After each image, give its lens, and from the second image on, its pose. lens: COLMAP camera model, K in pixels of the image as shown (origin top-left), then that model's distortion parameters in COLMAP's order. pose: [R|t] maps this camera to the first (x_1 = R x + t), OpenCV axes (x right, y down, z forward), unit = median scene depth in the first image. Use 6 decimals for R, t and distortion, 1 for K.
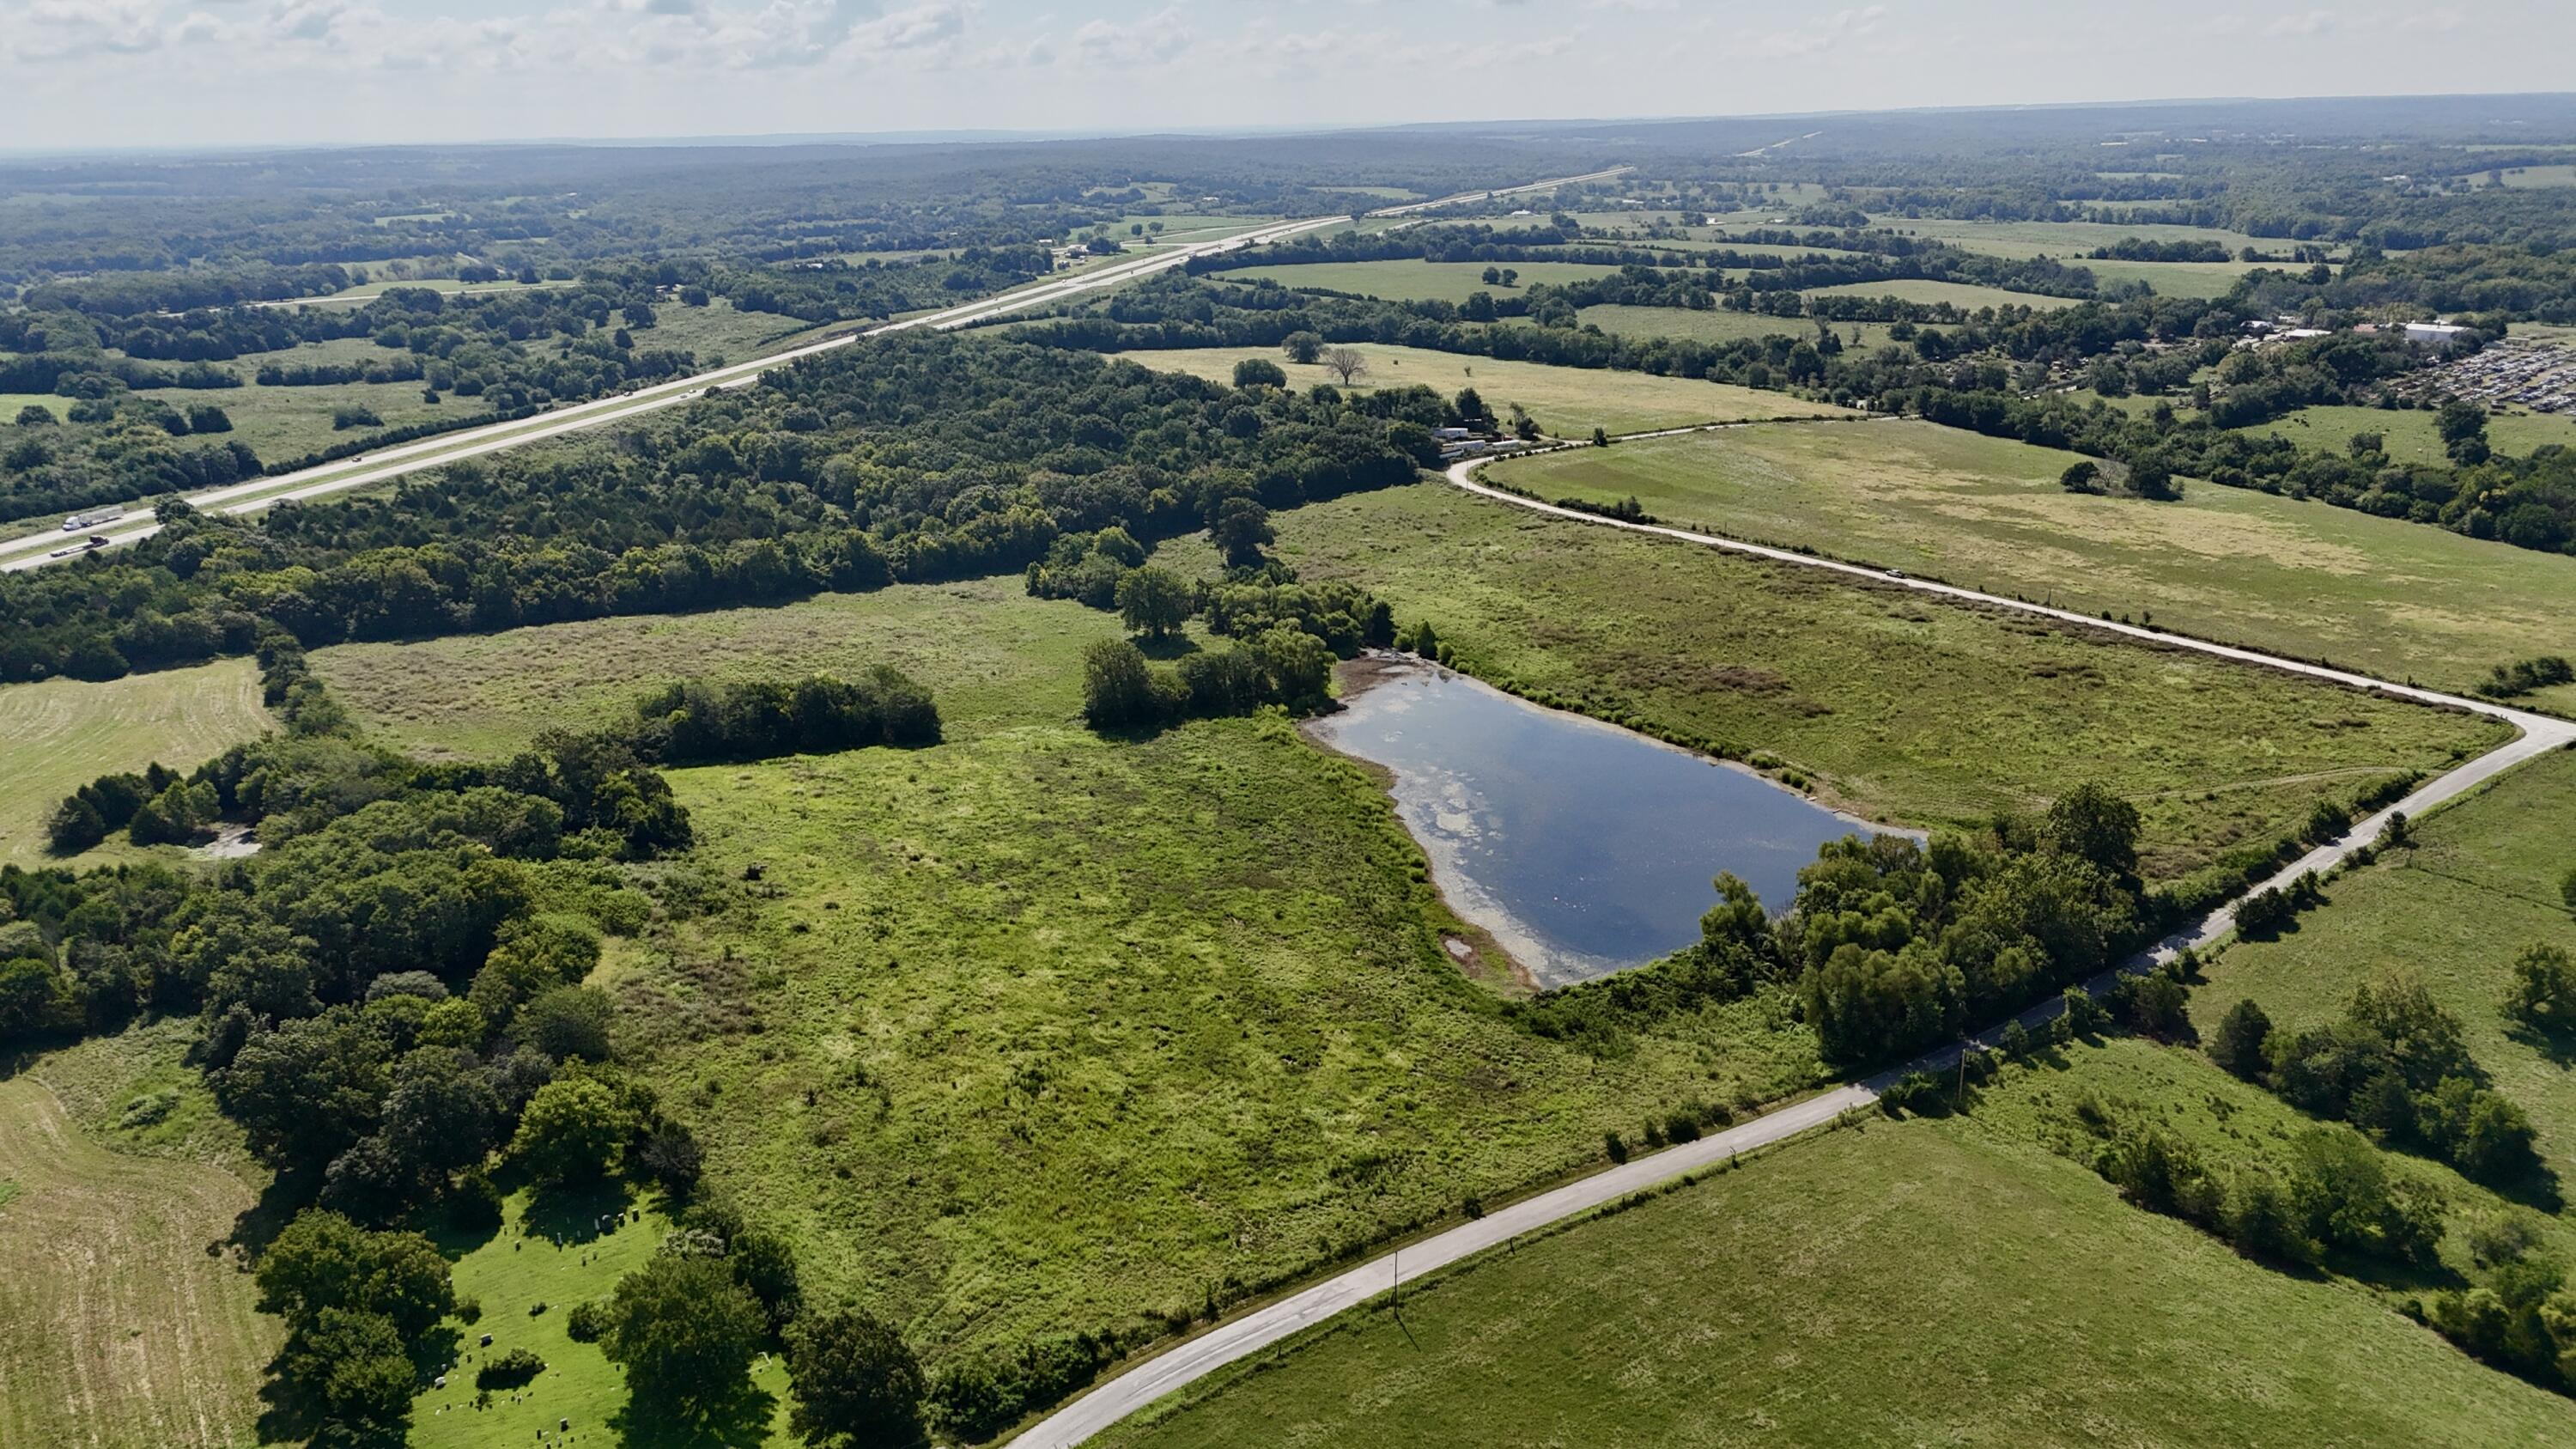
lens RADIAL K [[1898.6, 0, 1288.0], [0, 1898.6, 724.5], [0, 0, 1]] dist [0.066240, -0.058964]
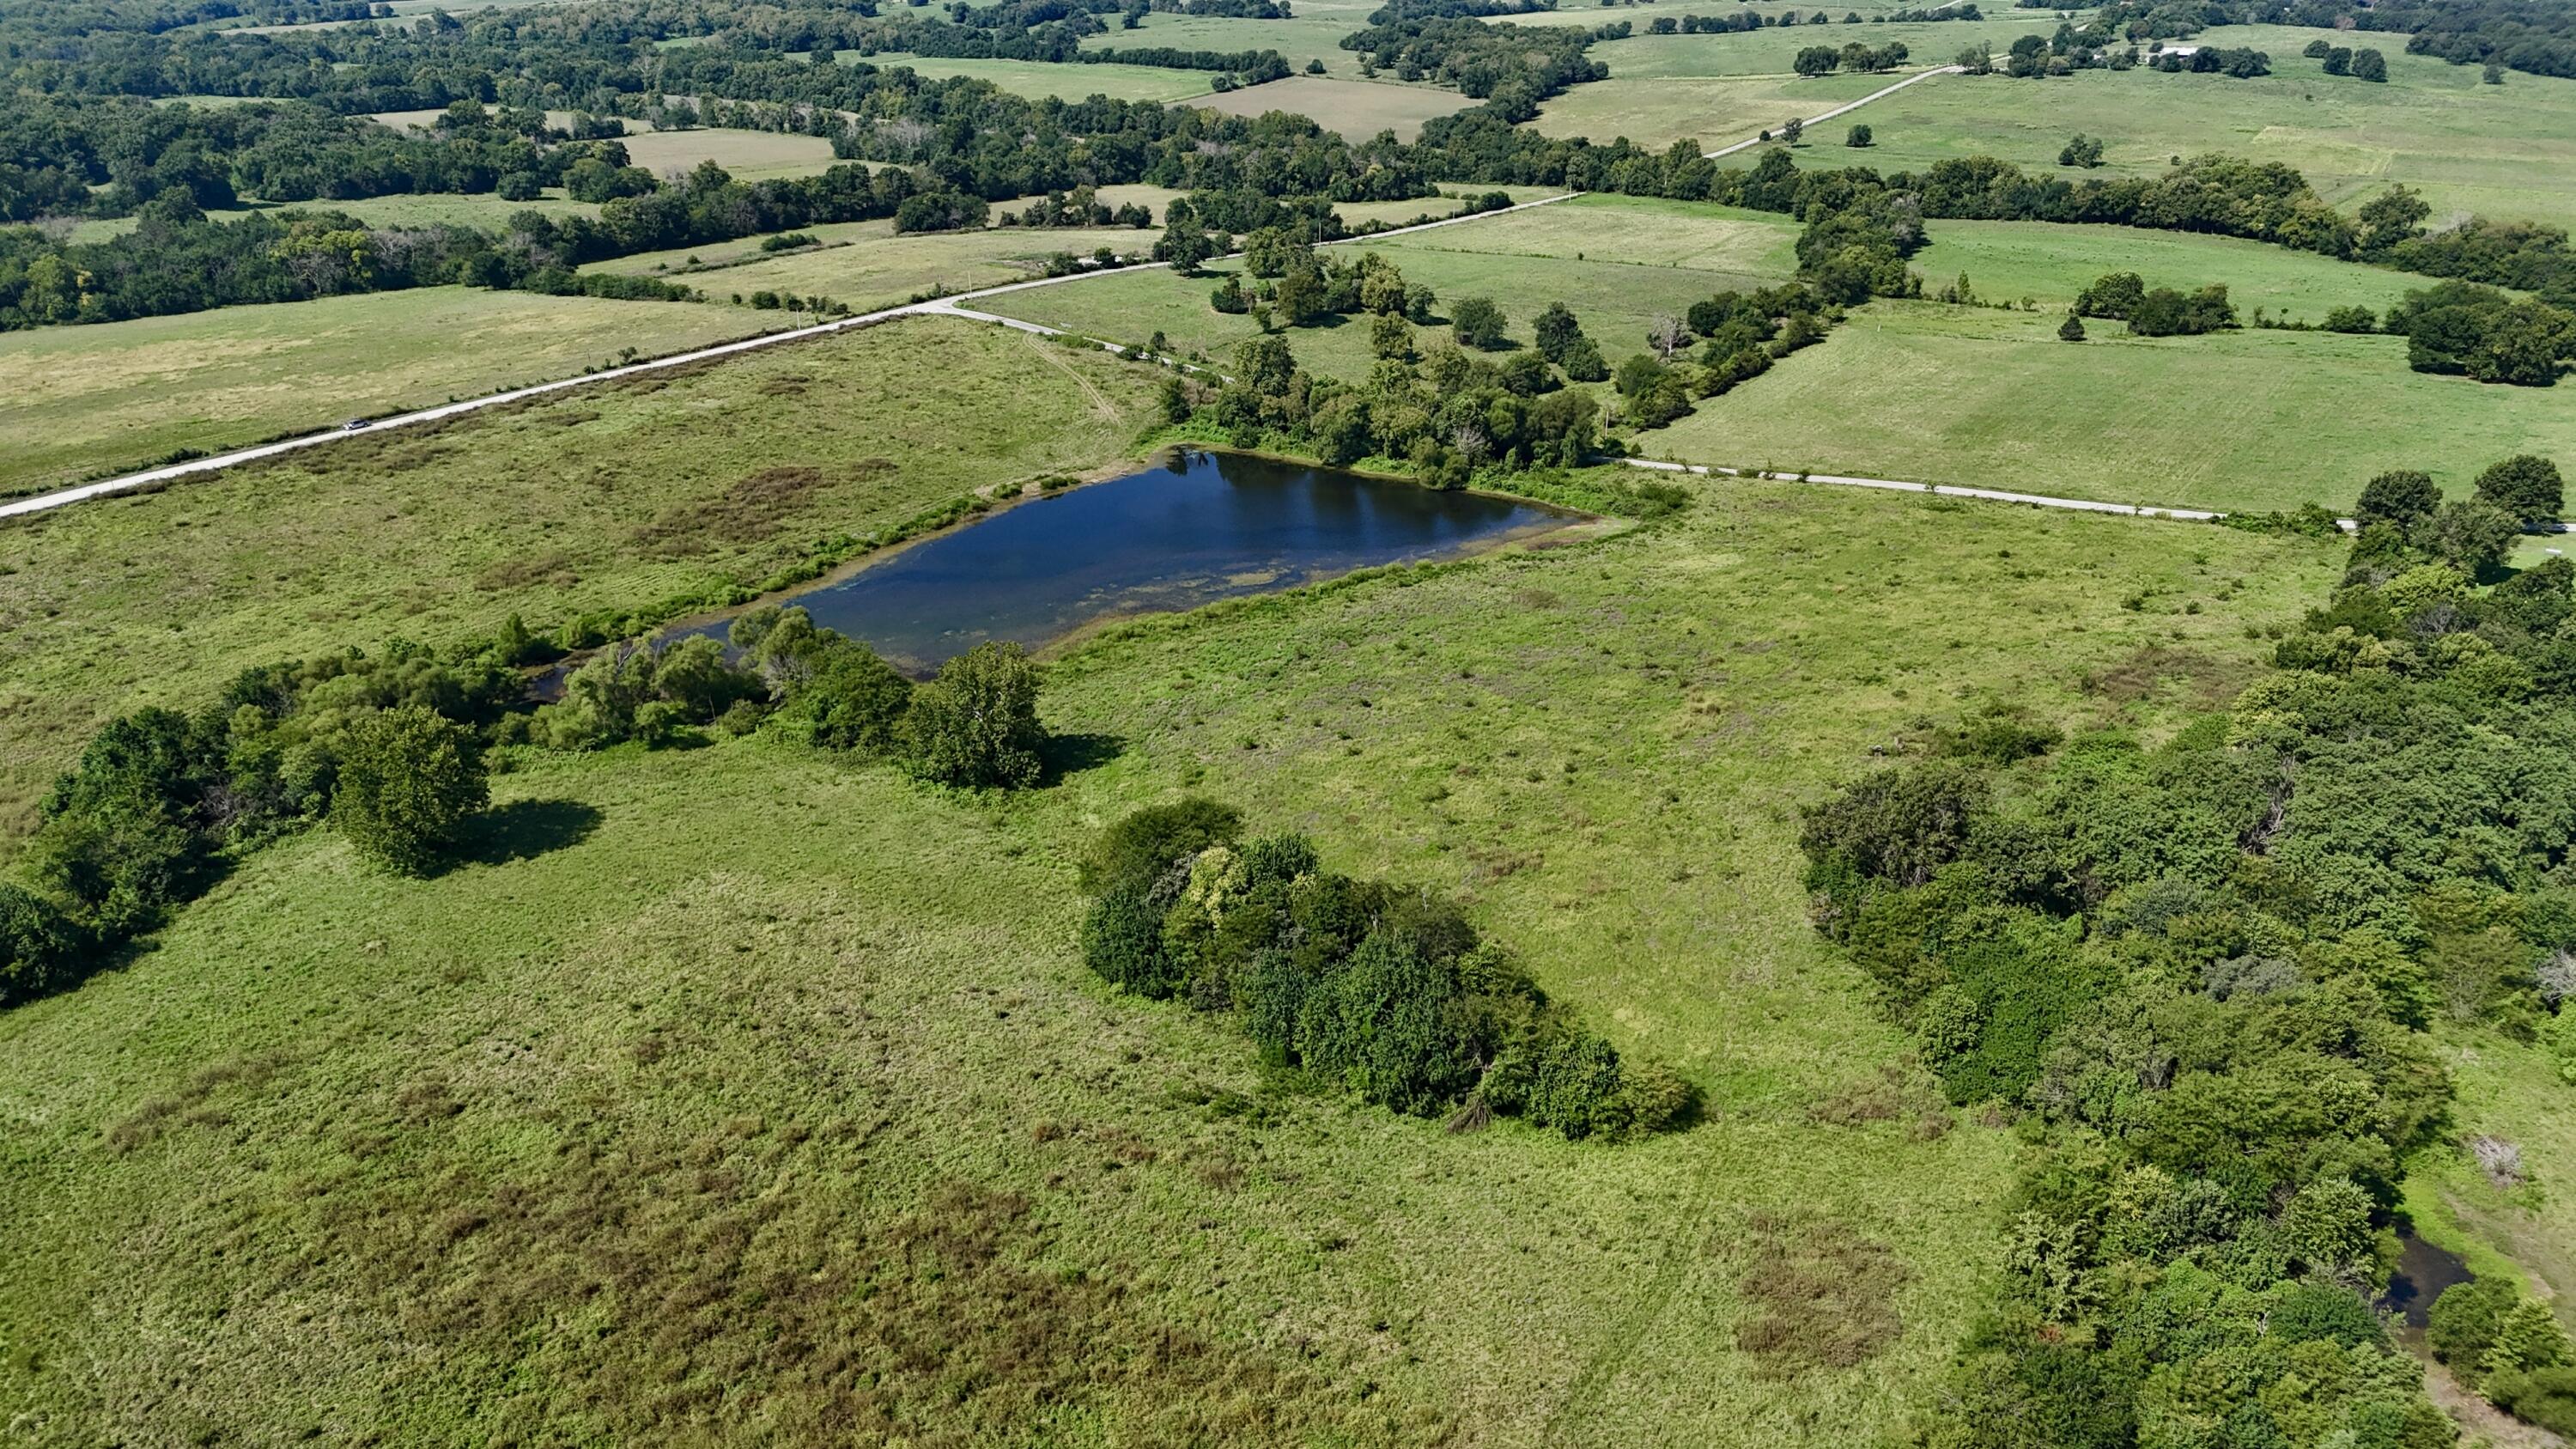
lens RADIAL K [[1898.6, 0, 1288.0], [0, 1898.6, 724.5], [0, 0, 1]] dist [0.066240, -0.058964]
pose [[-0.362817, -0.348853, 0.864098, -0.651535], [0.293354, 0.837378, 0.461239, -0.272627], [-0.884481, 0.420832, -0.201477, 1.049053]]
